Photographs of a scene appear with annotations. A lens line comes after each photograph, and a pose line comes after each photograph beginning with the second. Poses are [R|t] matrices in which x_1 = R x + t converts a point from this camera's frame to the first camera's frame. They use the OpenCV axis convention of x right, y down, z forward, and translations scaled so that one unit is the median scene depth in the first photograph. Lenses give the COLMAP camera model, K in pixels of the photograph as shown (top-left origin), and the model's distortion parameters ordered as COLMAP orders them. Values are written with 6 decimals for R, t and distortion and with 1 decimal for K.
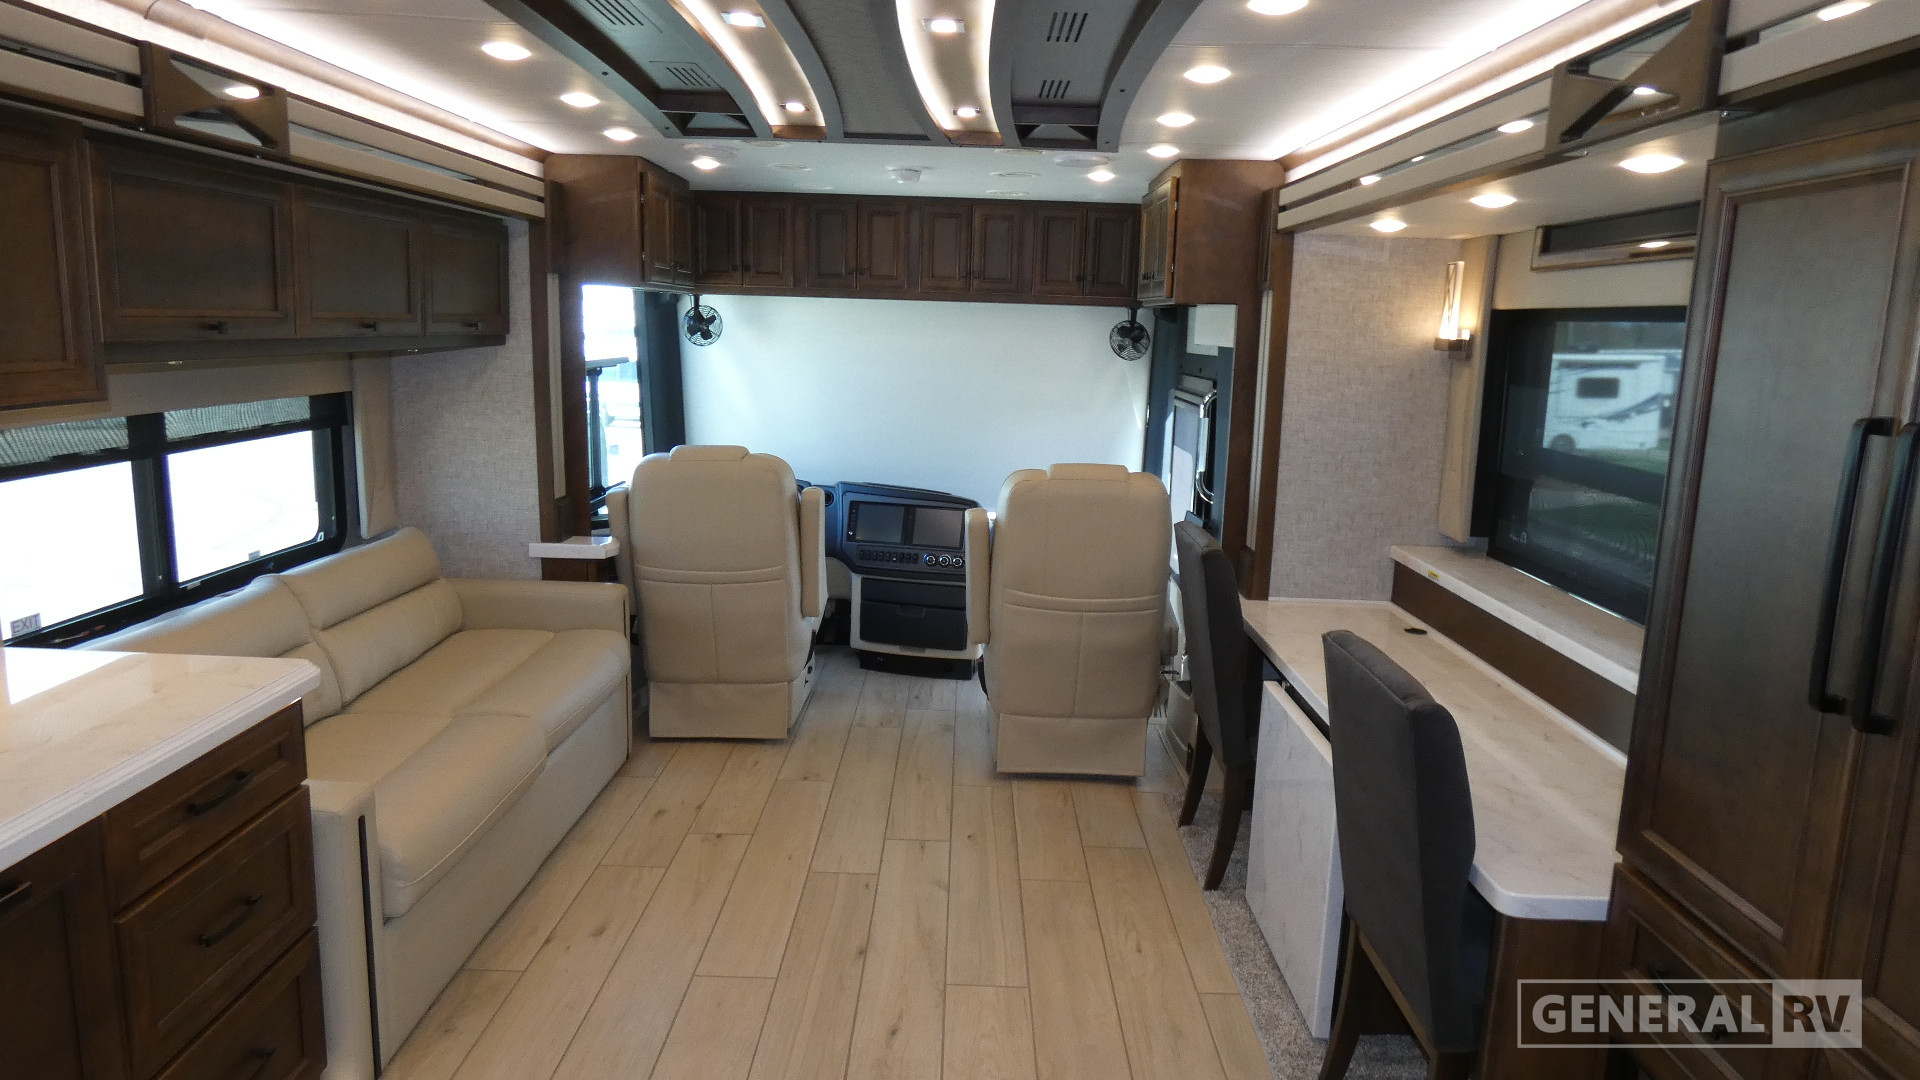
lens RADIAL K [[1148.6, 0, 958.9], [0, 1148.6, 534.3], [0, 0, 1]] dist [-0.004000, -0.002332]
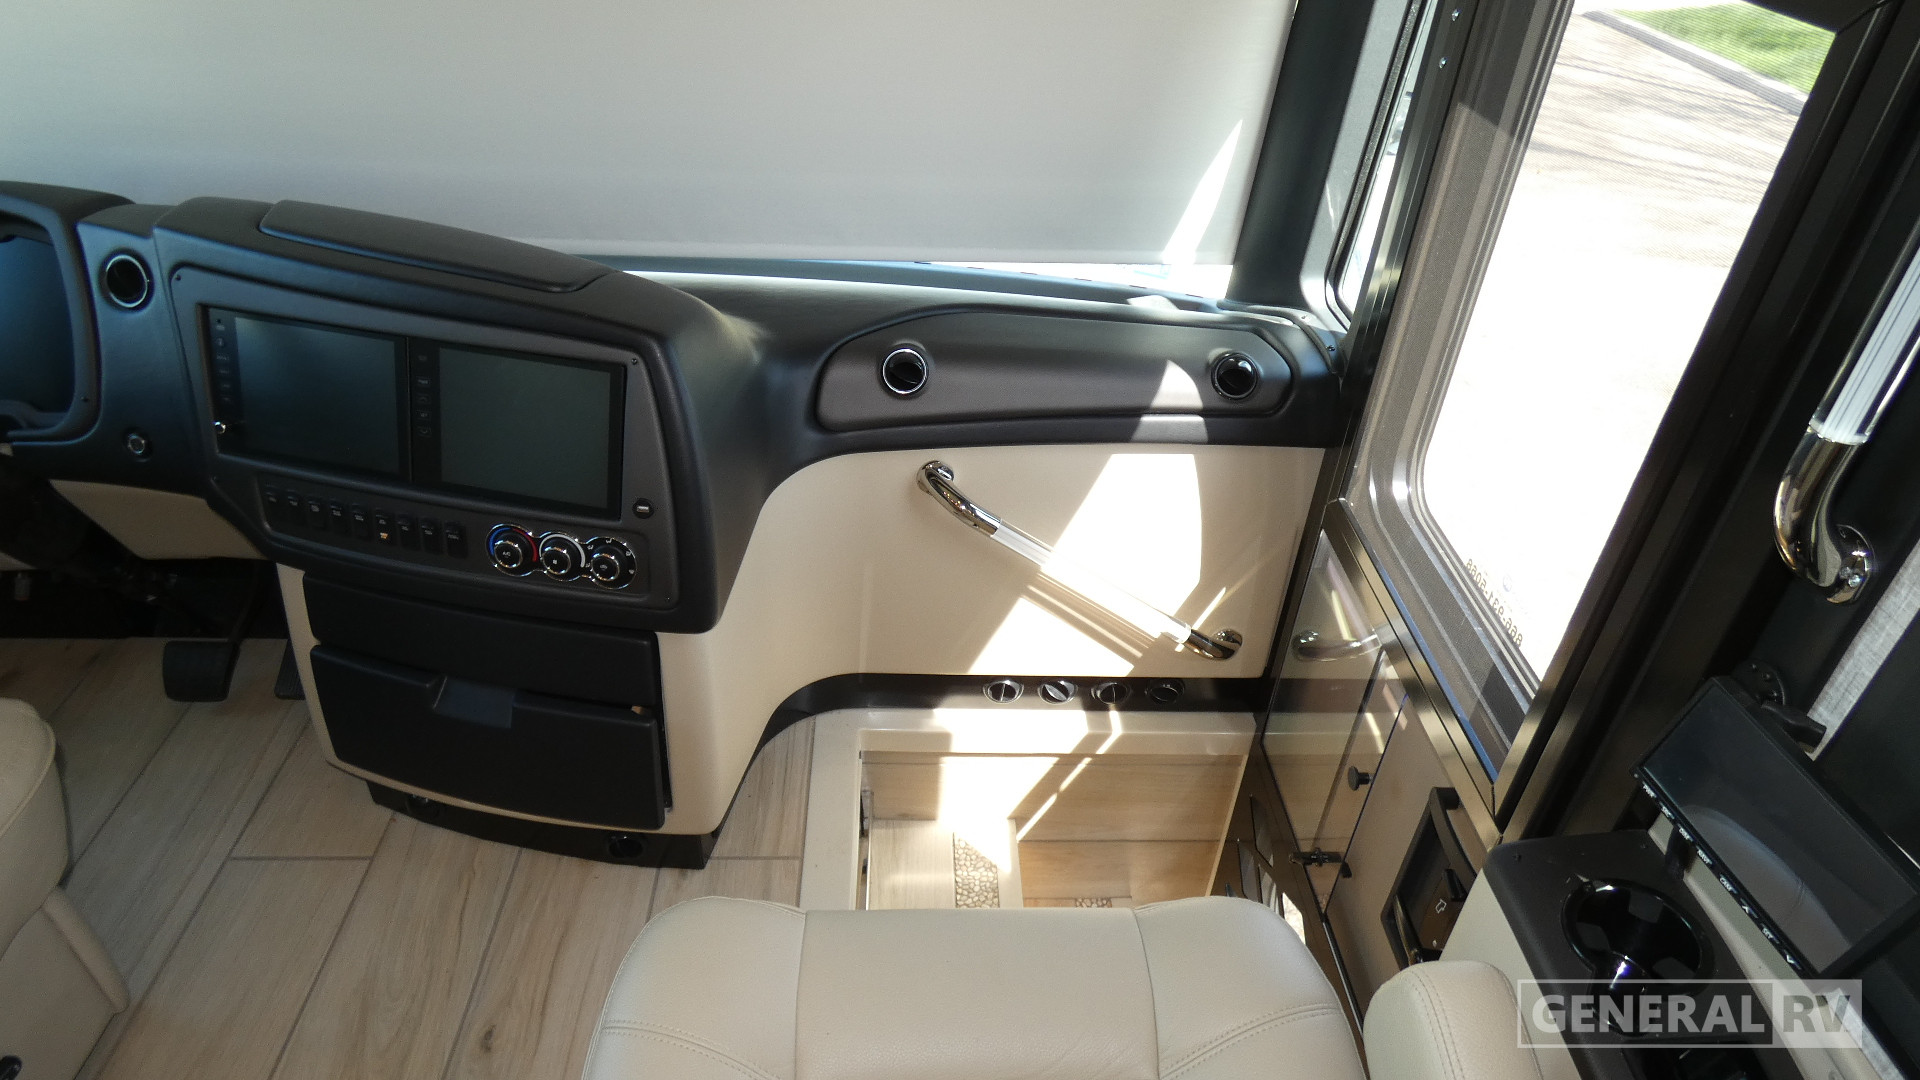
lens RADIAL K [[1148.6, 0, 950.1], [0, 1148.6, 557.3], [0, 0, 1]] dist [-0.004000, -0.002332]
pose [[0.998743, -0.010376, 0.049041, 0.084811], [-0.012063, 0.899841, 0.436050, -0.123119], [-0.048654, -0.436094, 0.898585, 0.965924]]
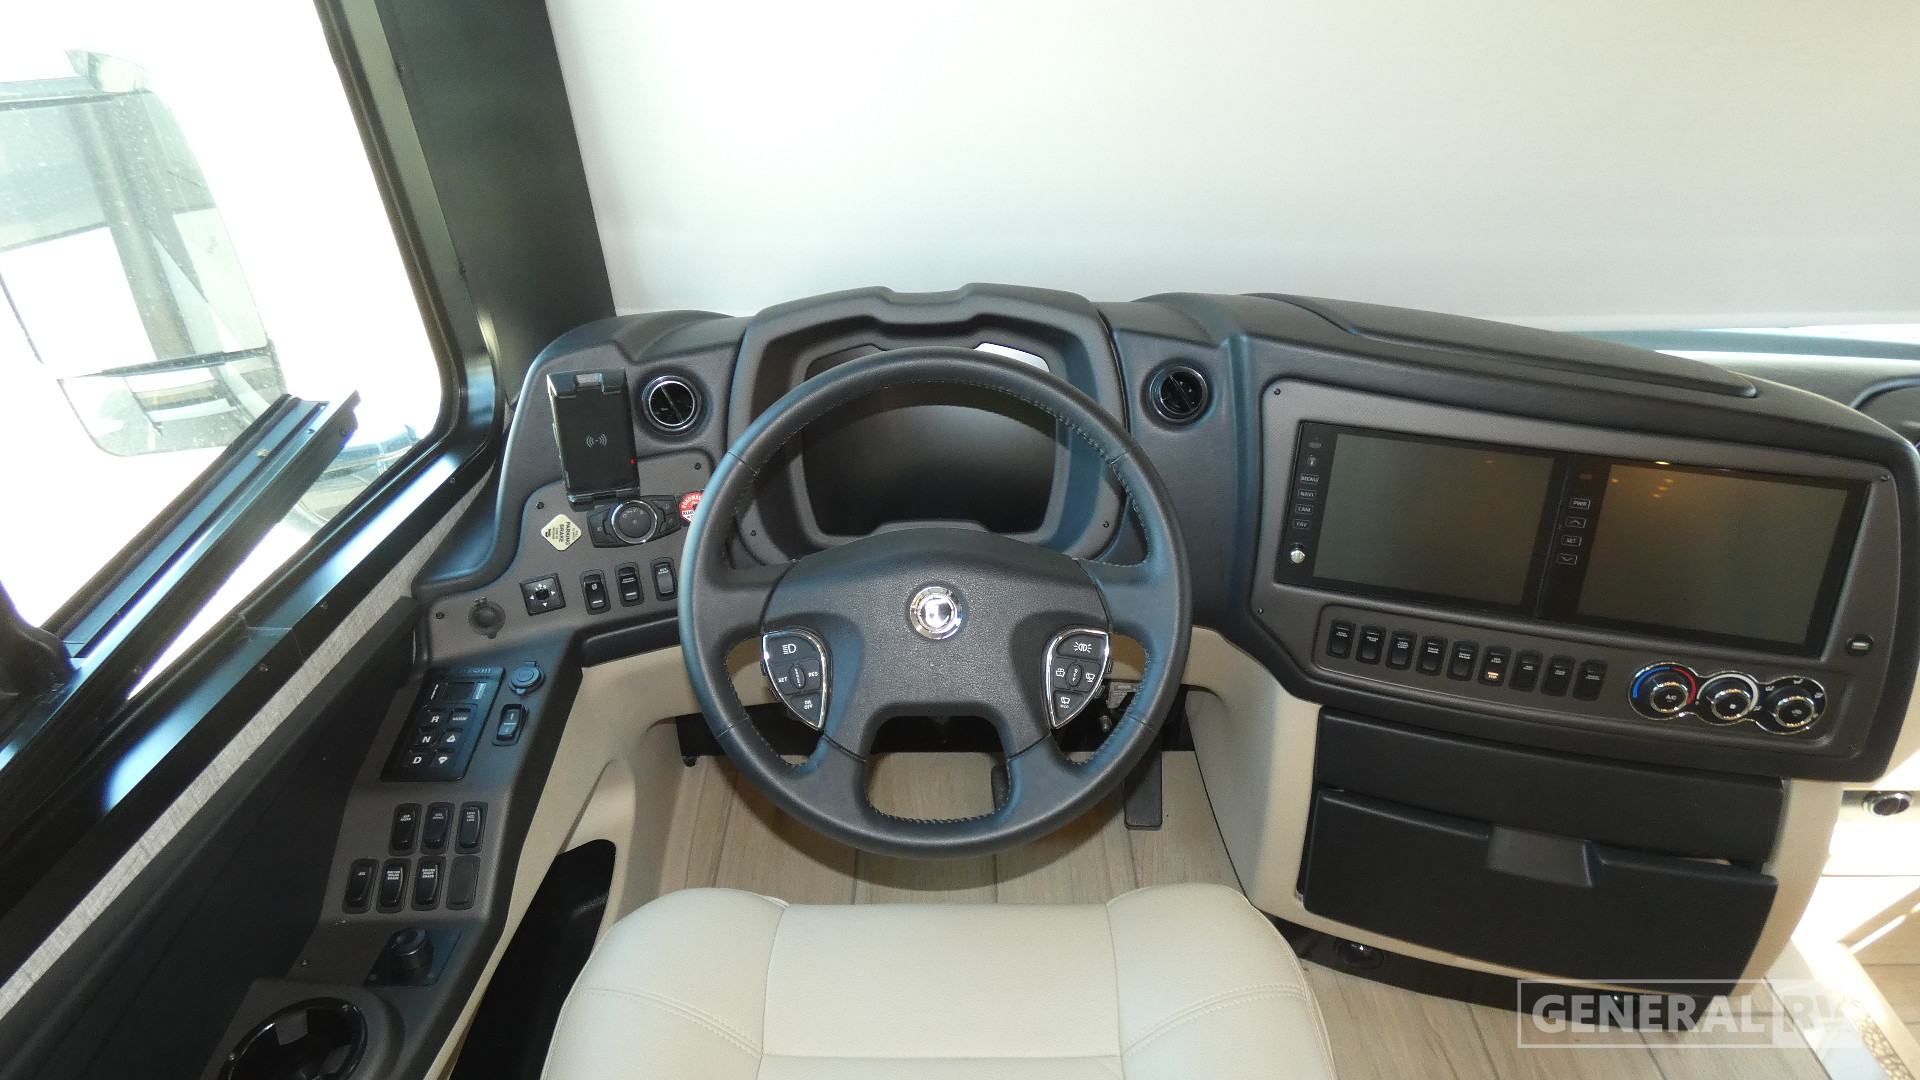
lens RADIAL K [[1148.6, 0, 961.8], [0, 1148.6, 555.0], [0, 0, 1]] dist [-0.004000, -0.002332]
pose [[0.999435, -0.030339, -0.014452, -0.211858], [0.033602, 0.908080, 0.417446, -0.136980], [0.000458, -0.417696, 0.908587, 1.026553]]
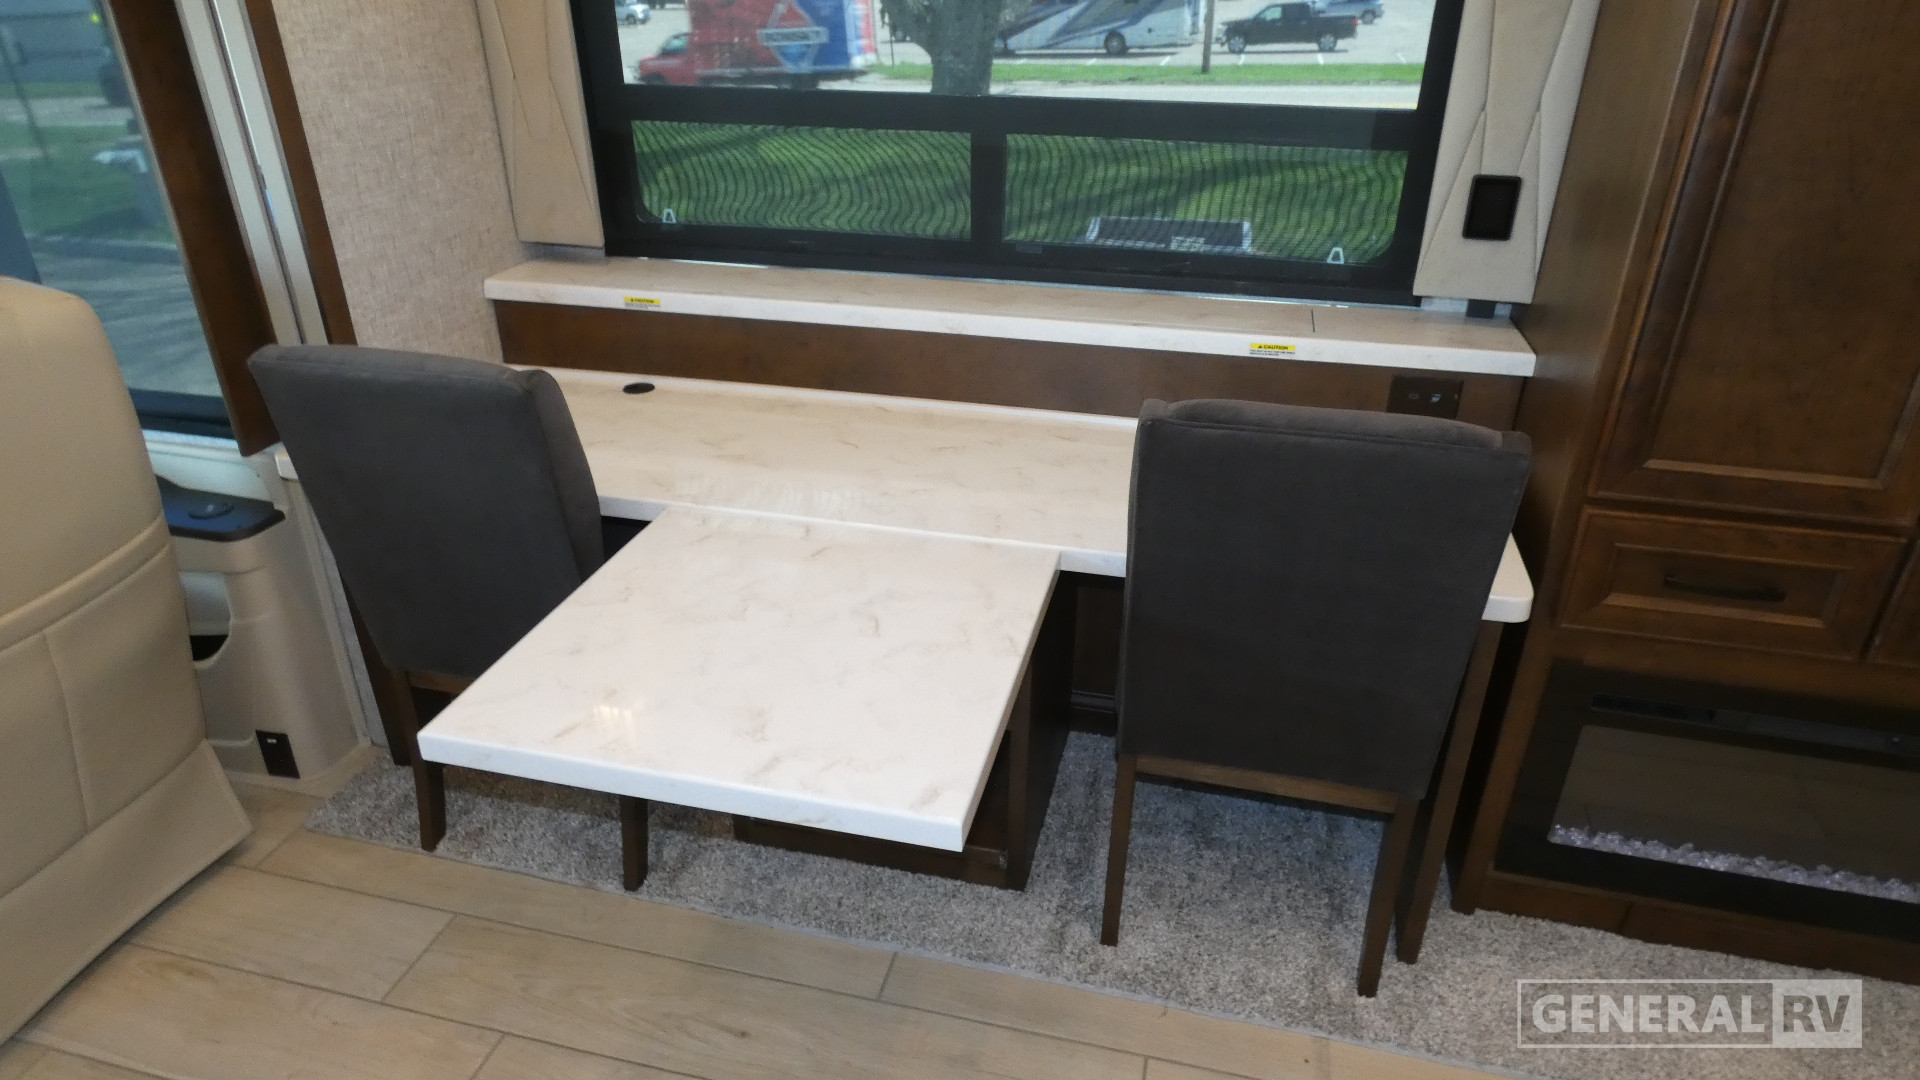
lens RADIAL K [[1148.6, 0, 959.1], [0, 1148.6, 537.1], [0, 0, 1]] dist [-0.004000, -0.002332]
pose [[0.235366, -0.465925, 0.852946, -0.158693], [0.181447, 0.883236, 0.432402, -0.084825], [-0.954819, 0.052992, 0.292425, 0.520401]]
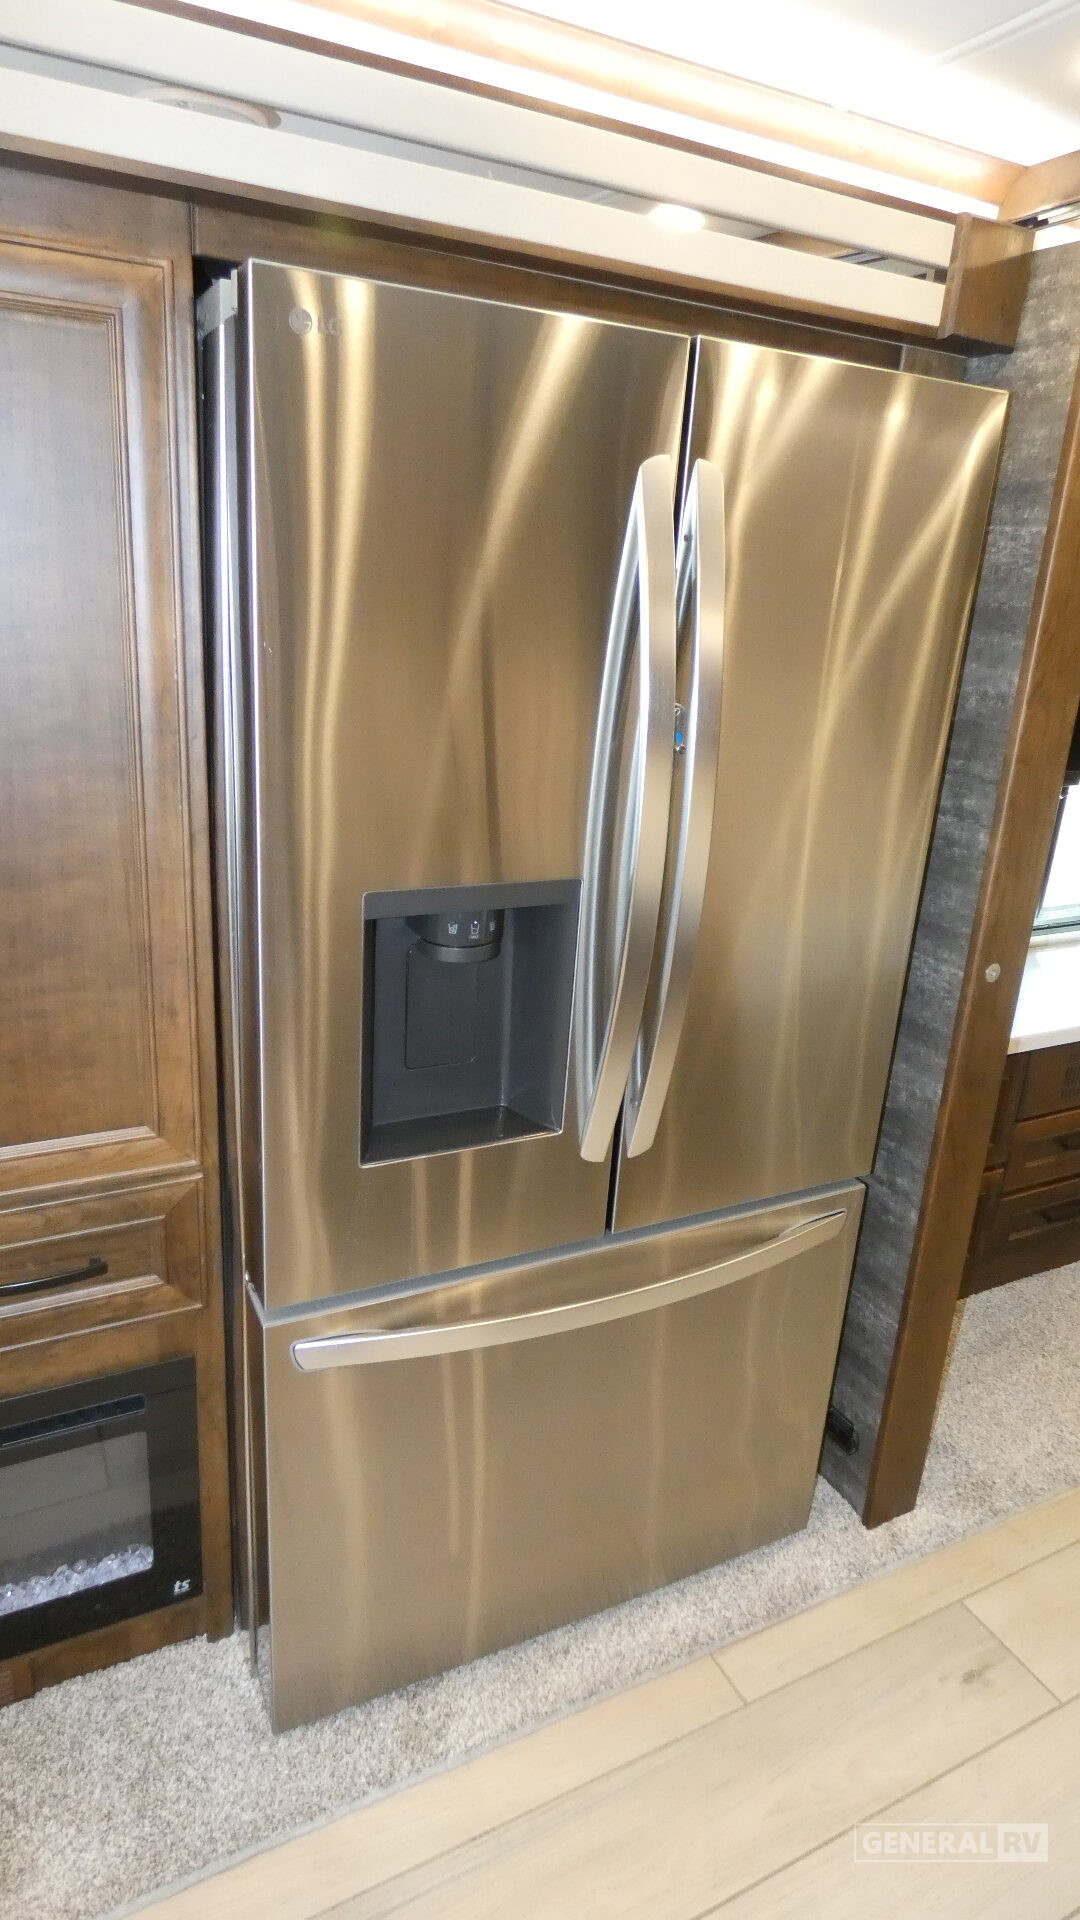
lens RADIAL K [[1148.6, 0, 539.1], [0, 1148.6, 961.2], [0, 0, 1]] dist [-0.004000, -0.002332]
pose [[-0.473482, -0.340332, 0.812397, -0.076694], [0.084807, 0.900436, 0.426641, -0.046398], [-0.876711, 0.270904, -0.397478, 0.259556]]
